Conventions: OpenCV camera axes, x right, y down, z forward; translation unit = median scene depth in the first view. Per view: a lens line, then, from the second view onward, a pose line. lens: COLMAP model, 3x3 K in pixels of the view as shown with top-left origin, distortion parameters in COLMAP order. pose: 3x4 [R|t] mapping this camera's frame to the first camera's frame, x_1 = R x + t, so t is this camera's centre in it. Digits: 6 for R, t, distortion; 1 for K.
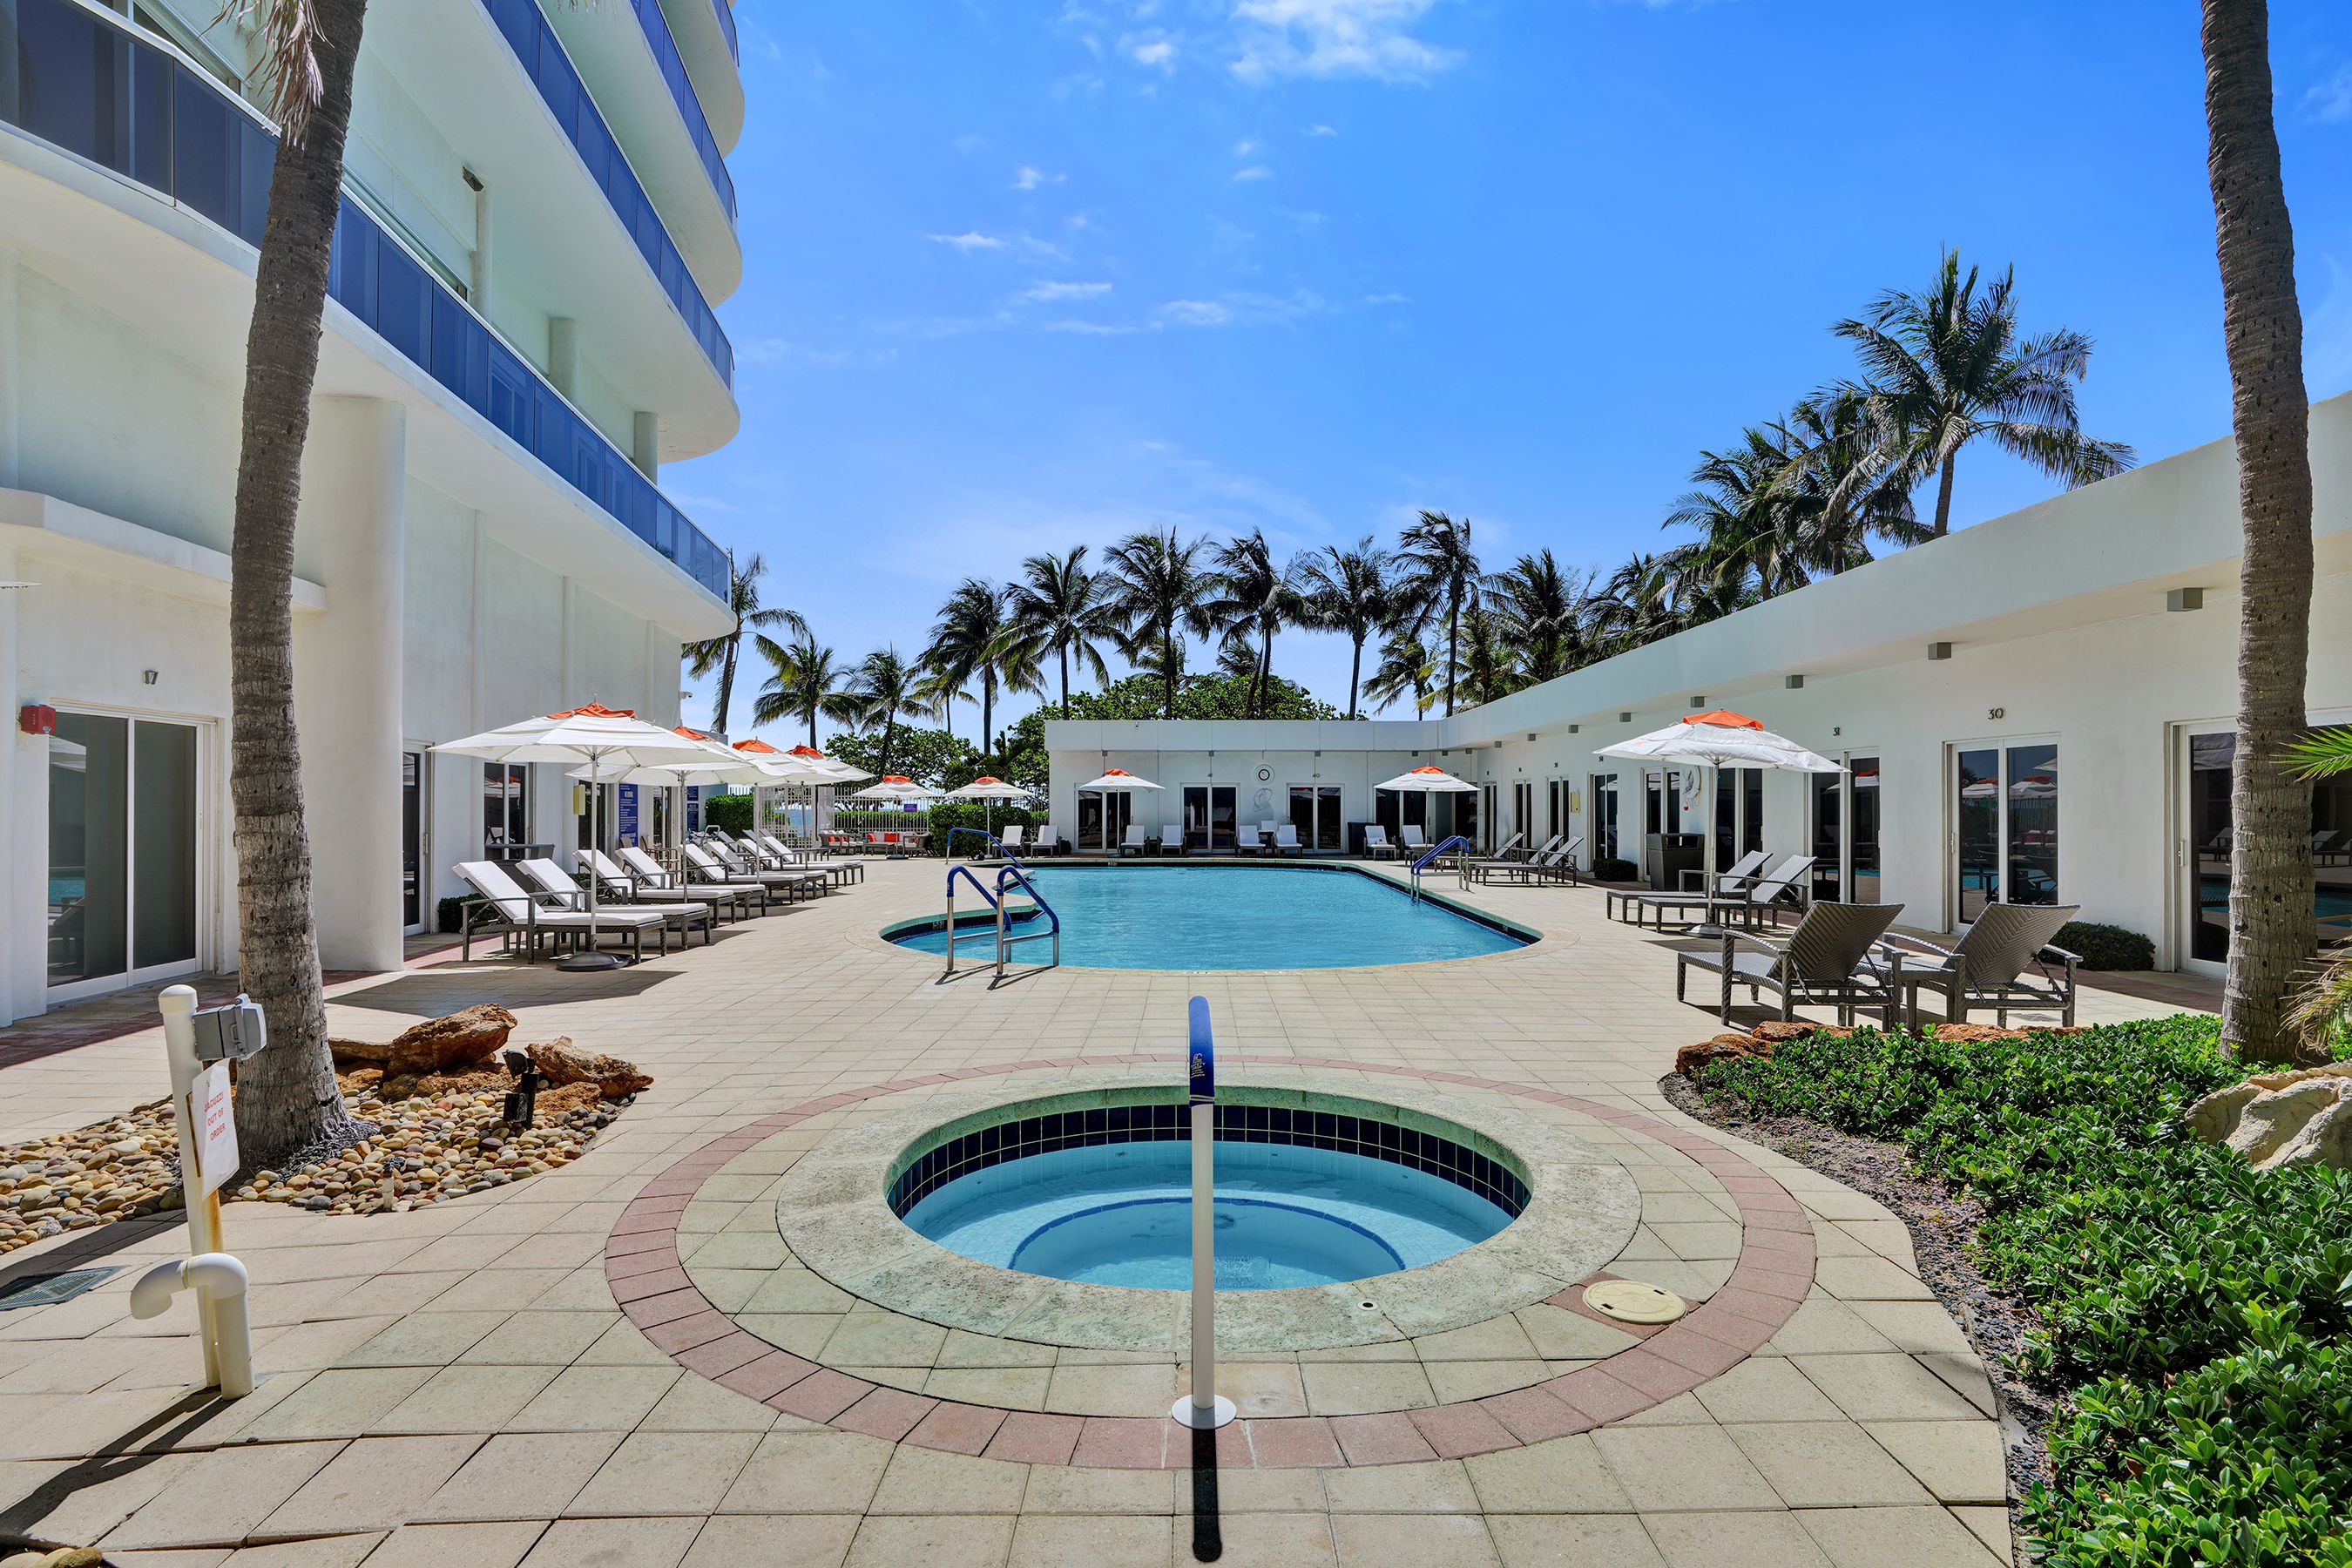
lens RADIAL K [[1133.1, 0, 1176.0], [0, 1133.1, 784.0], [0, 0, 1]] dist [-0.075247, 0.035337]
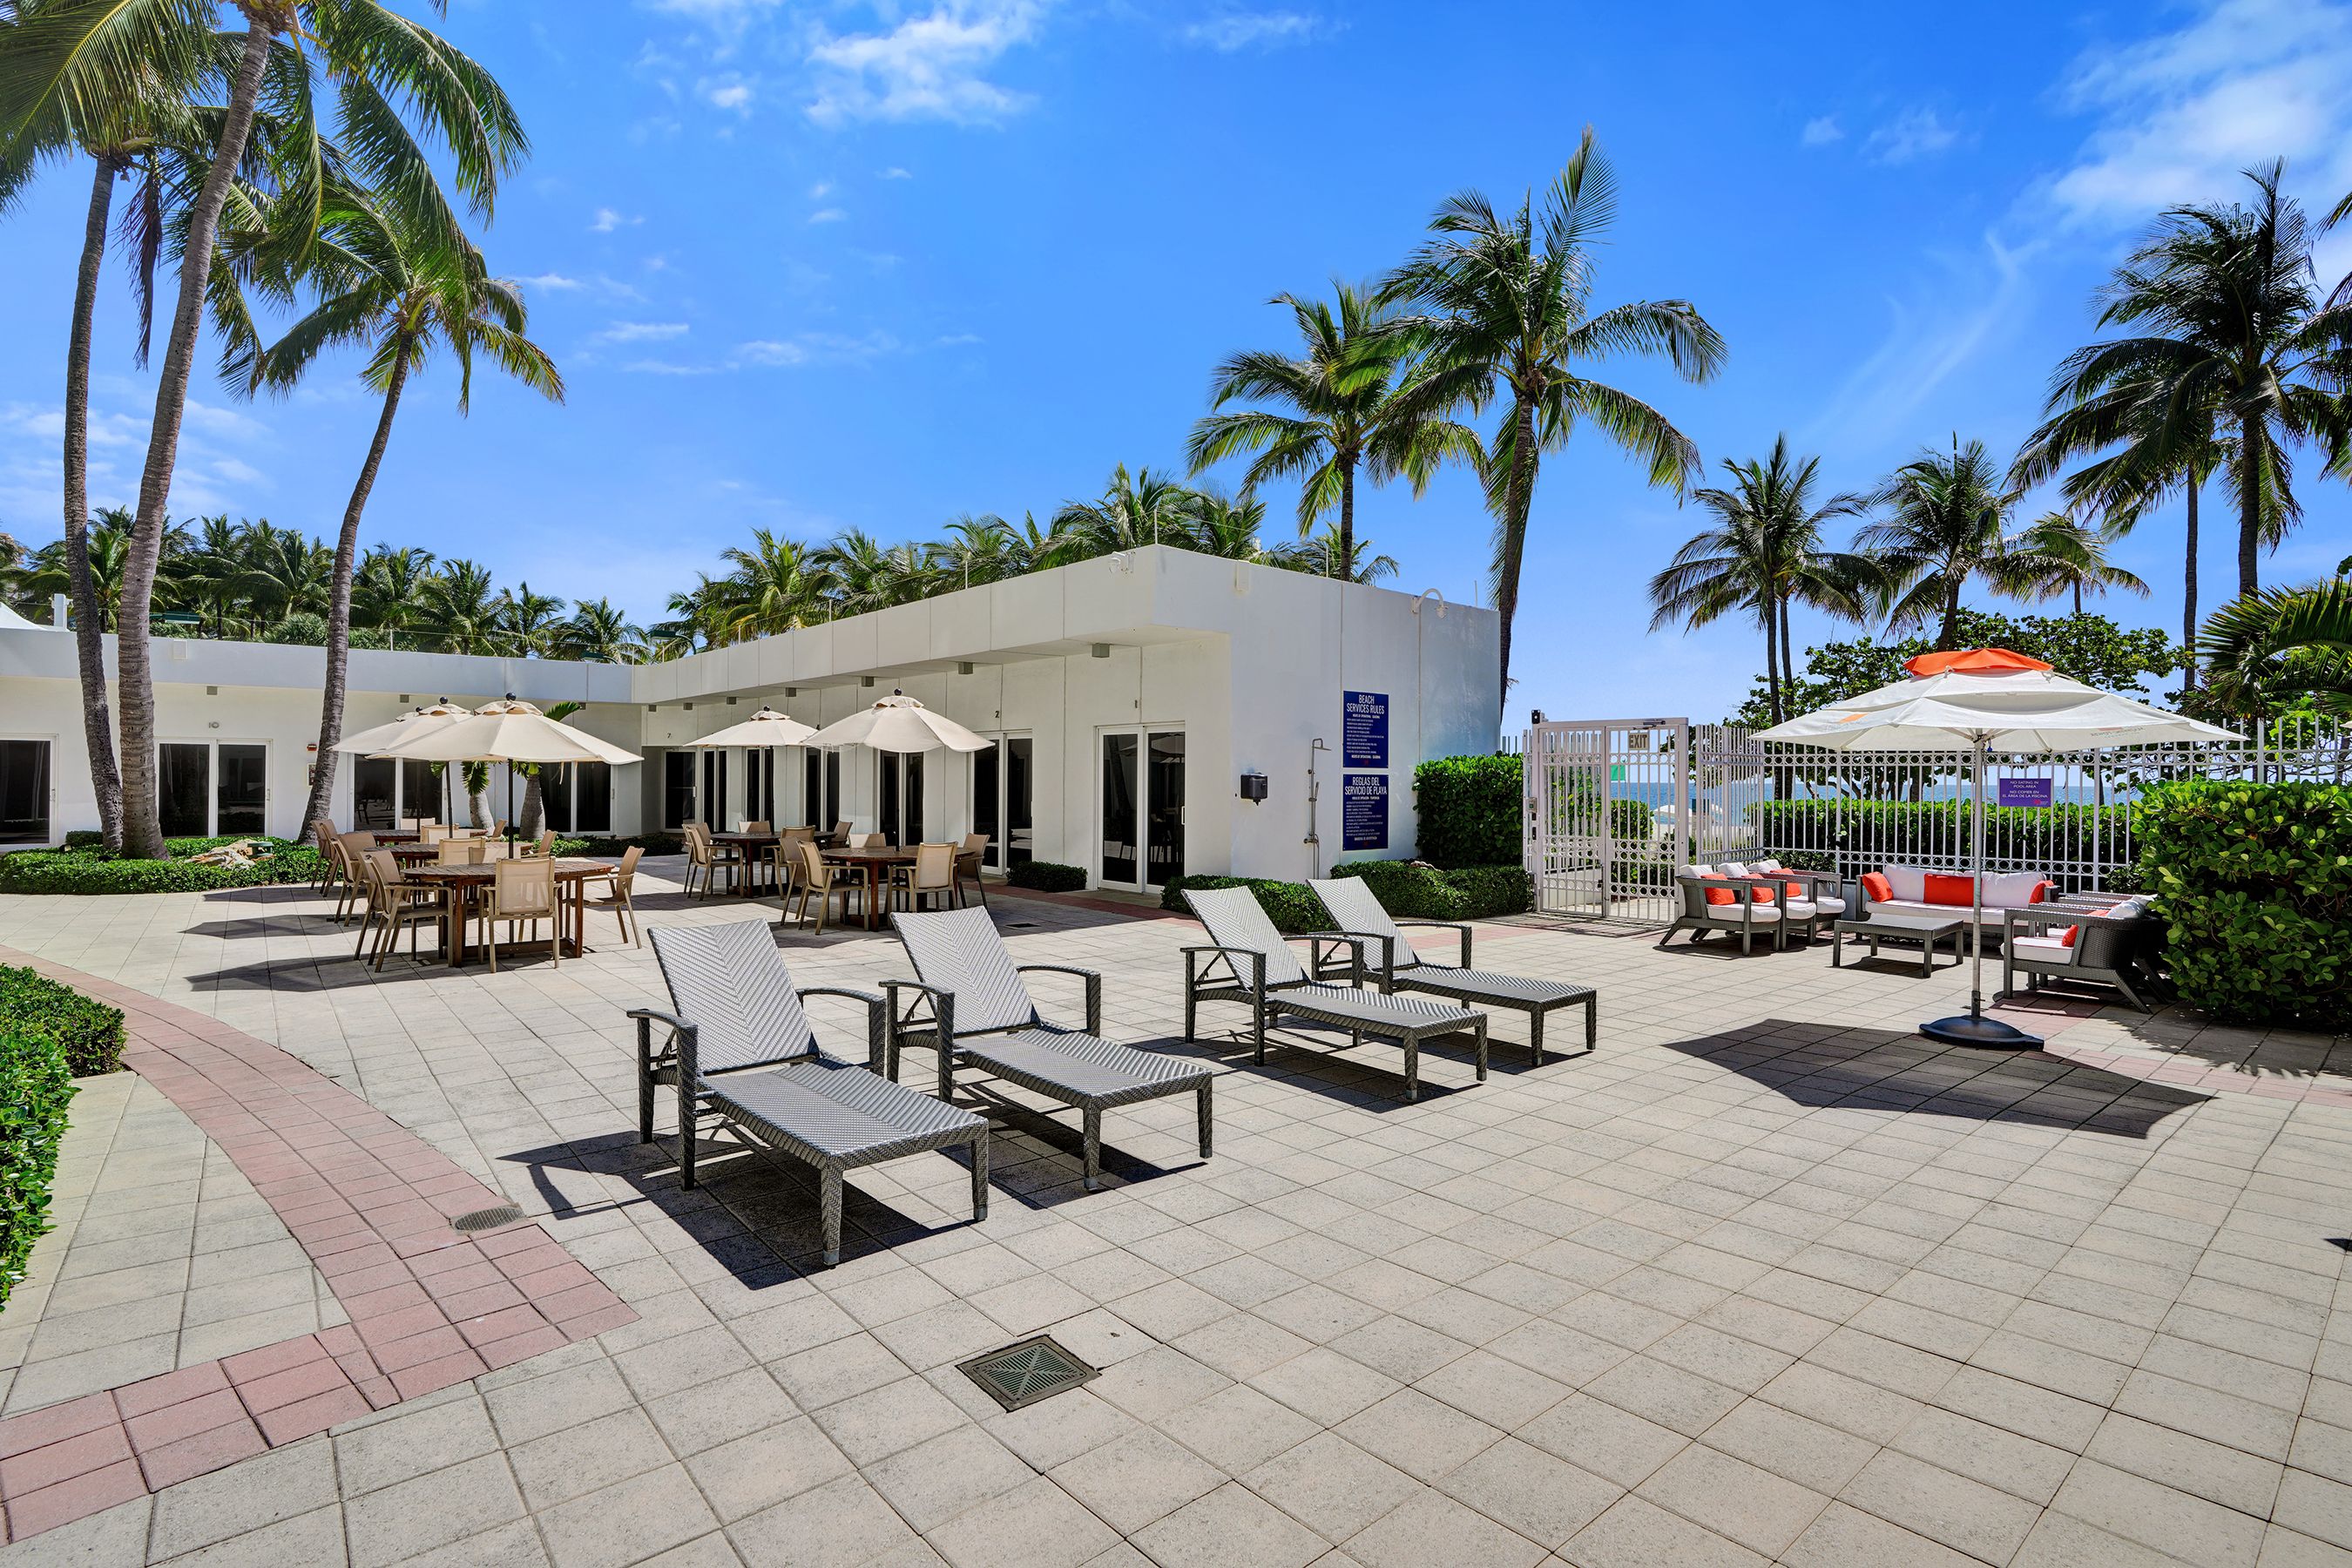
lens RADIAL K [[1120.4, 0, 1181.3], [0, 1120.4, 772.6], [0, 0, 1]] dist [-0.056200, 0.028442]
pose [[0.649857, 0.014752, -0.759913, -0.122382], [-0.006506, 0.999883, 0.013847, 0.010241], [0.760029, -0.004055, 0.649877, 0.486935]]
